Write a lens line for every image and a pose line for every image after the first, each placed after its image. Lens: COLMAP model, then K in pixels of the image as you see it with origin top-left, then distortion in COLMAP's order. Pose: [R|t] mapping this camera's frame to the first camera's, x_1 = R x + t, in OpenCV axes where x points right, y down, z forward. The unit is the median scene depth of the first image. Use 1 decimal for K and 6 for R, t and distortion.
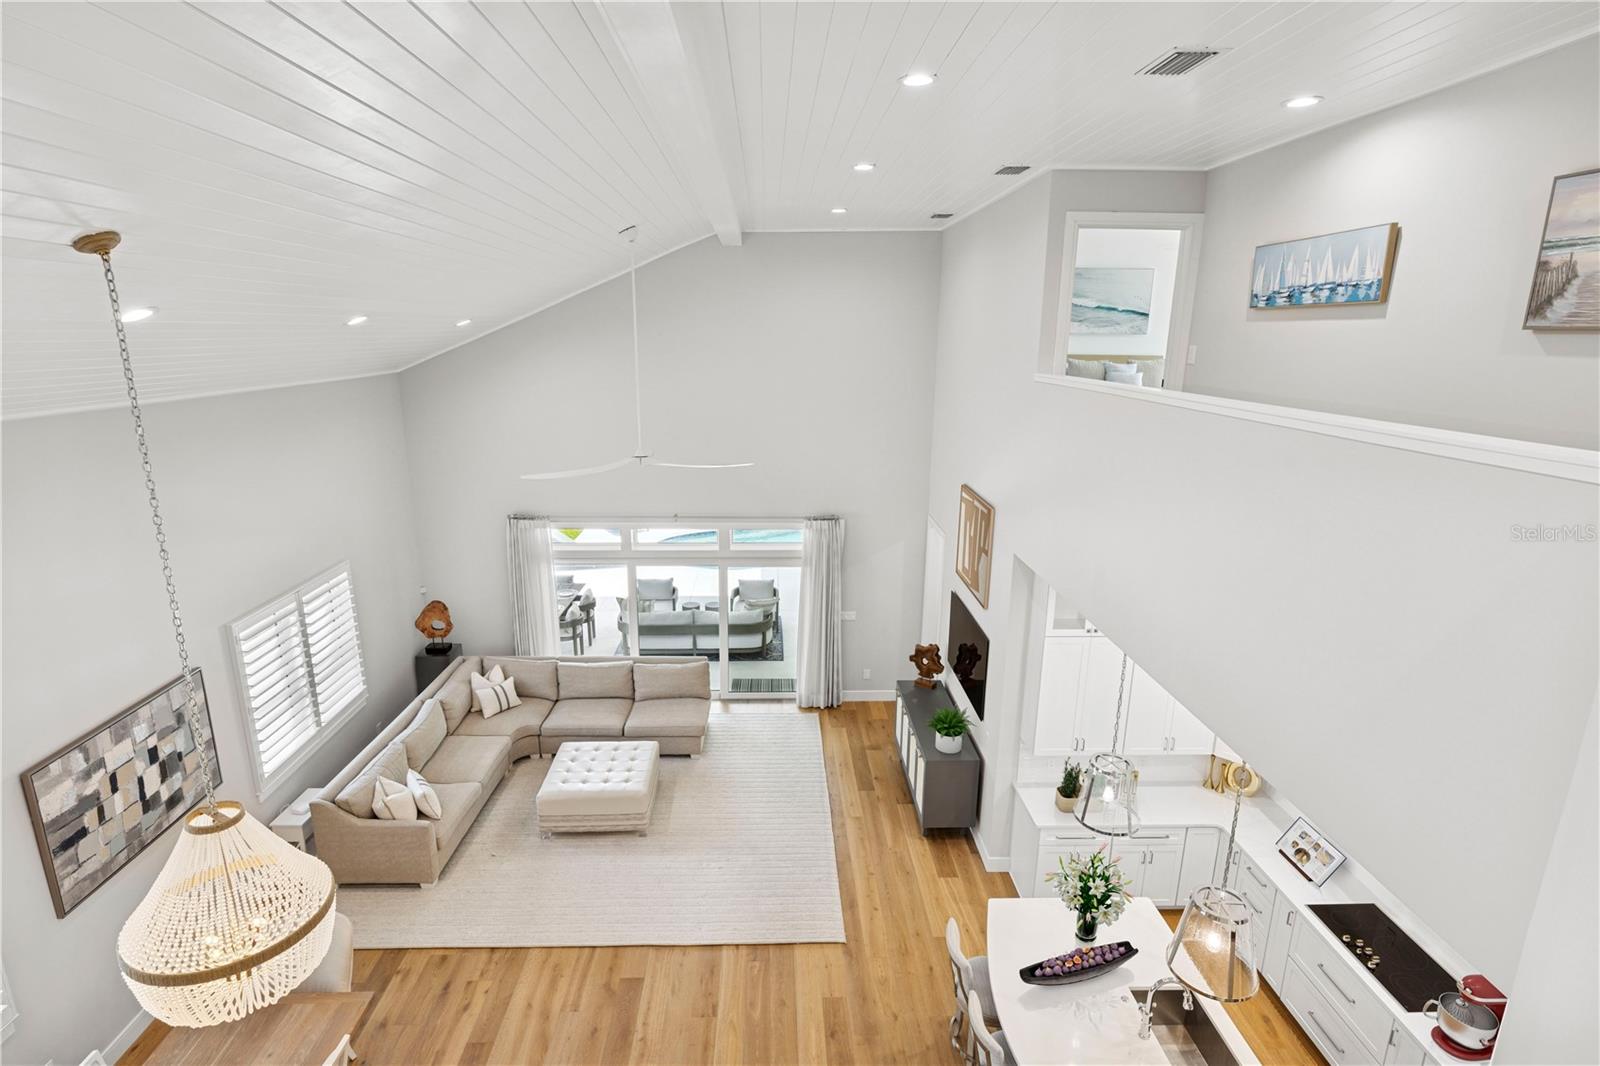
lens RADIAL K [[805.1, 0, 796.4], [0, 805.1, 539.7], [0, 0, 1]] dist [0.001674, 0.001905]
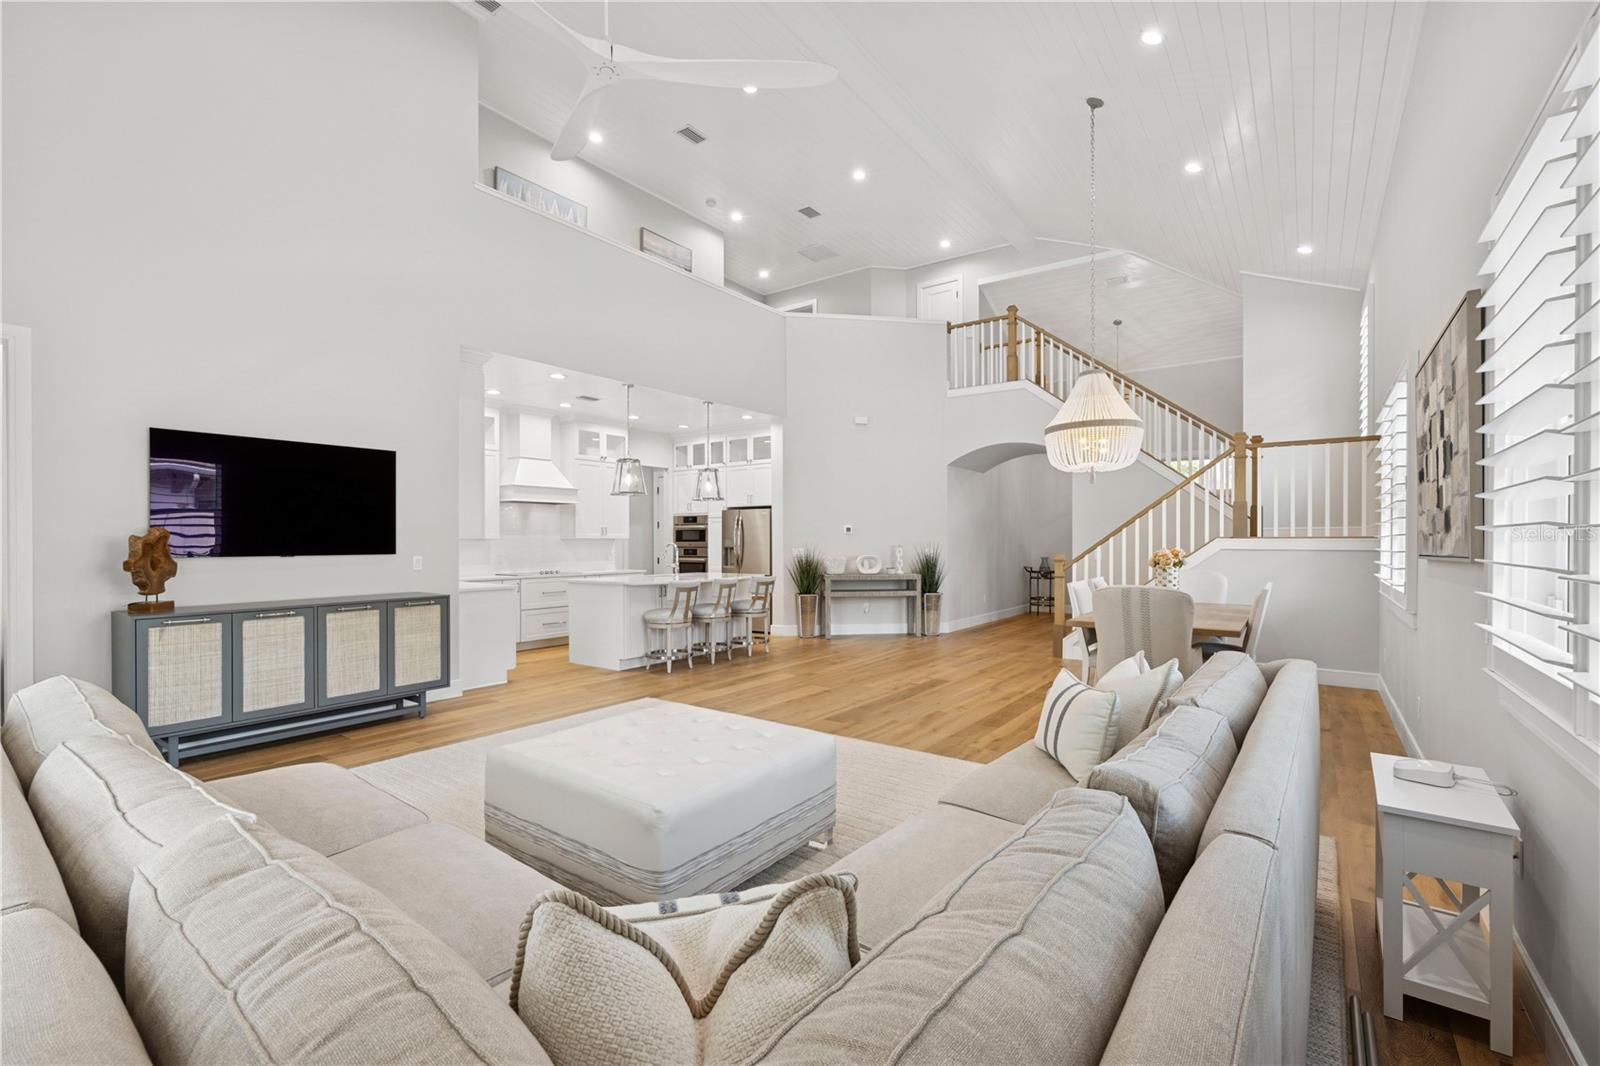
lens RADIAL K [[693.7, 0, 796.7], [0, 693.7, 538.8], [0, 0, 1]] dist [0.005012, 0.000675]
pose [[-0.782155, -0.008691, 0.623023, -0.721769], [0.150752, 0.967556, 0.202754, 0.163252], [-0.604572, 0.252507, -0.755469, 1.679999]]
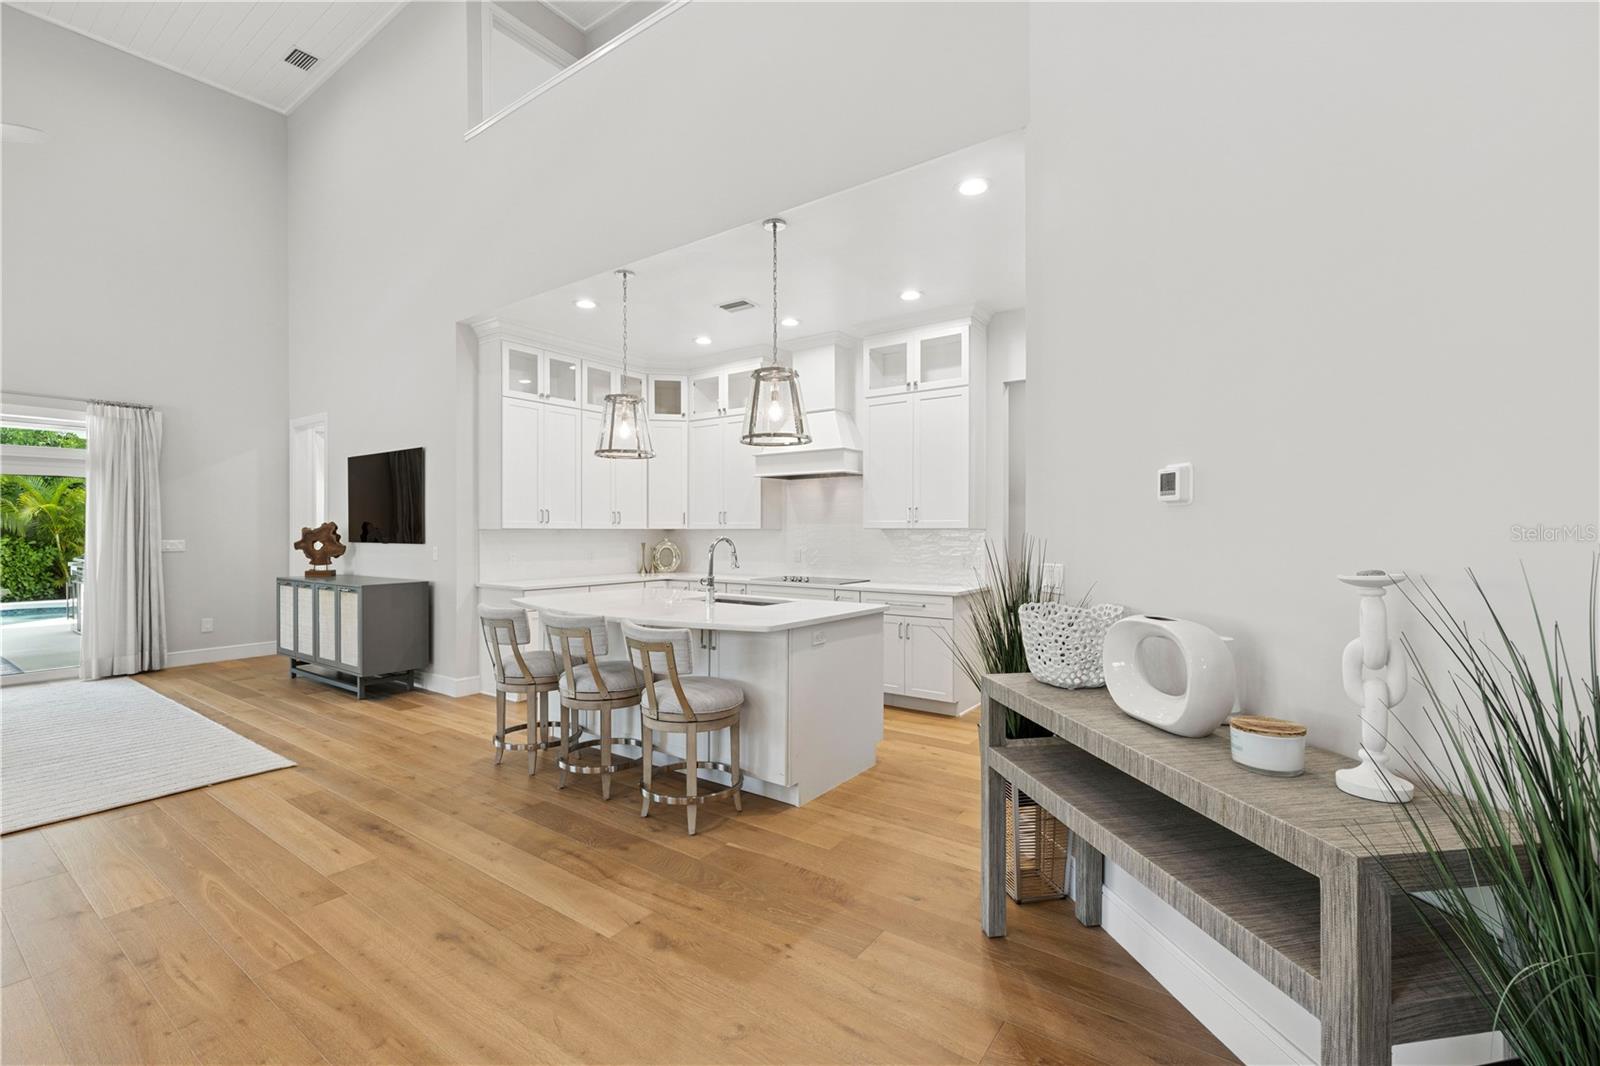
lens RADIAL K [[693.7, 0, 792.6], [0, 693.7, 531.9], [0, 0, 1]] dist [0.005012, 0.000675]
pose [[0.617166, -0.012795, 0.786729, -0.164308], [0.205654, 0.967734, -0.145590, 0.534263], [-0.759482, 0.251648, 0.599884, 0.280421]]
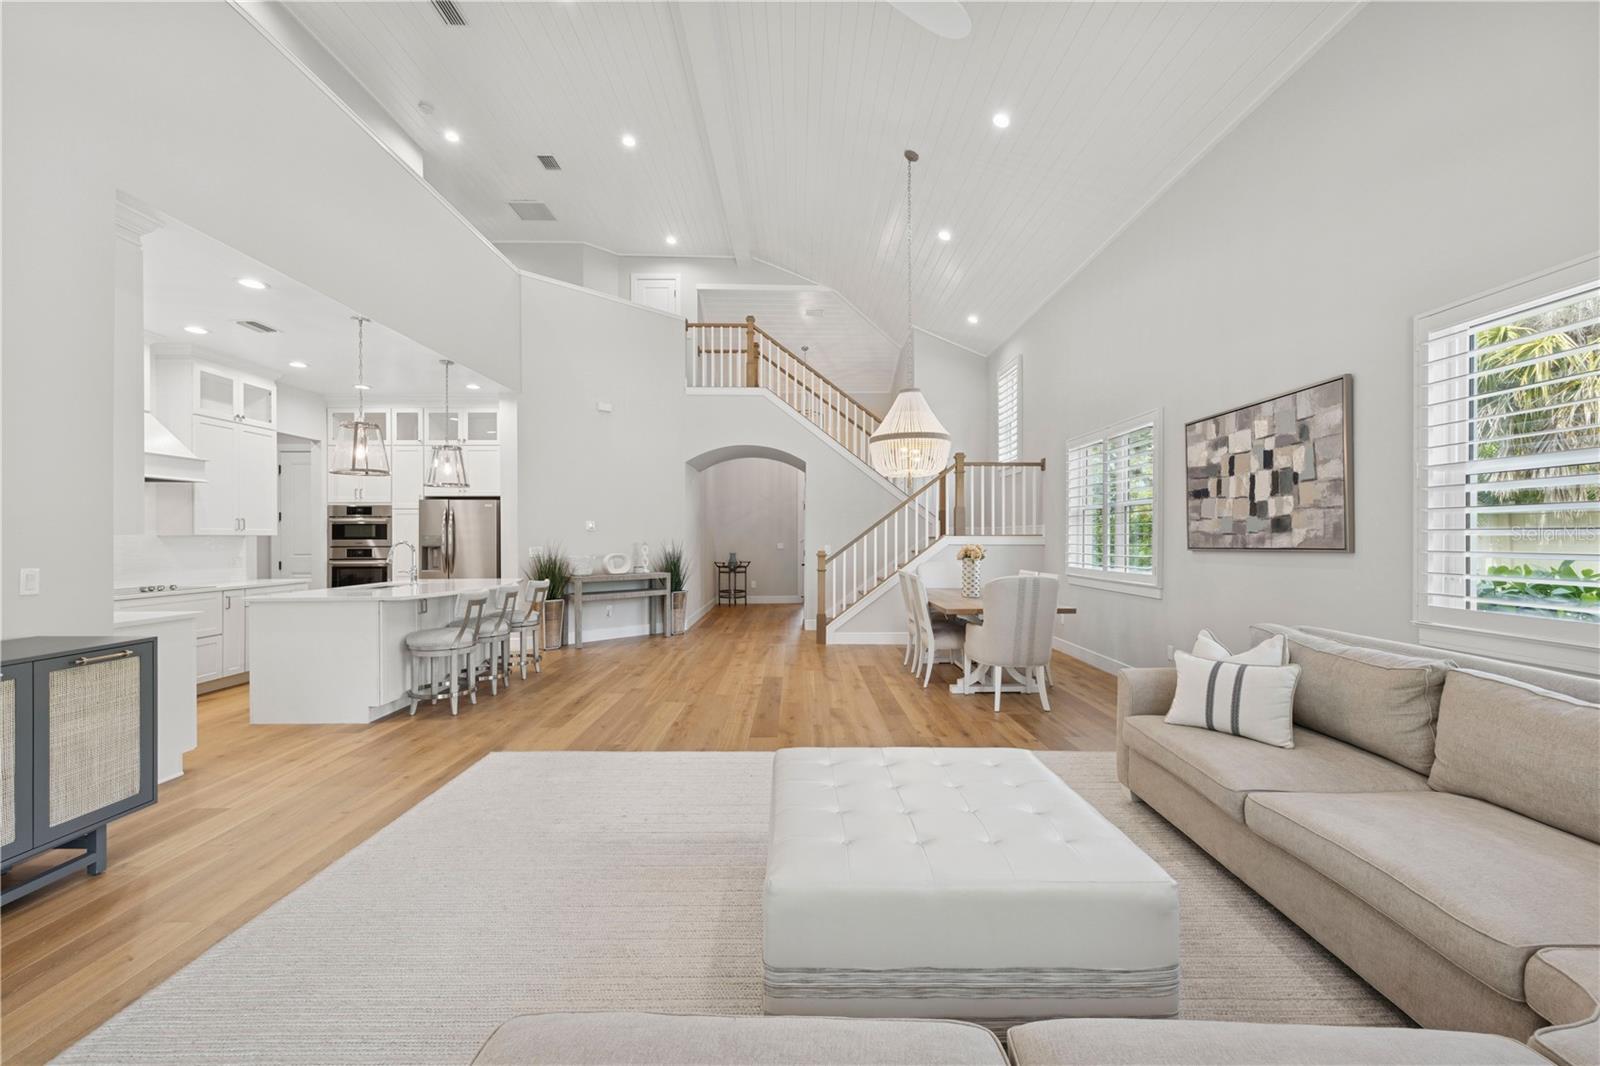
lens RADIAL K [[655.5, 0, 800.5], [0, 655.5, 534.8], [0, 0, 1]] dist [-0.000217, 0.001479]
pose [[-0.999556, -0.009876, 0.028115, -0.274803], [-0.002529, 0.968195, 0.250185, 0.159139], [-0.029692, 0.250002, -0.967790, 1.713779]]
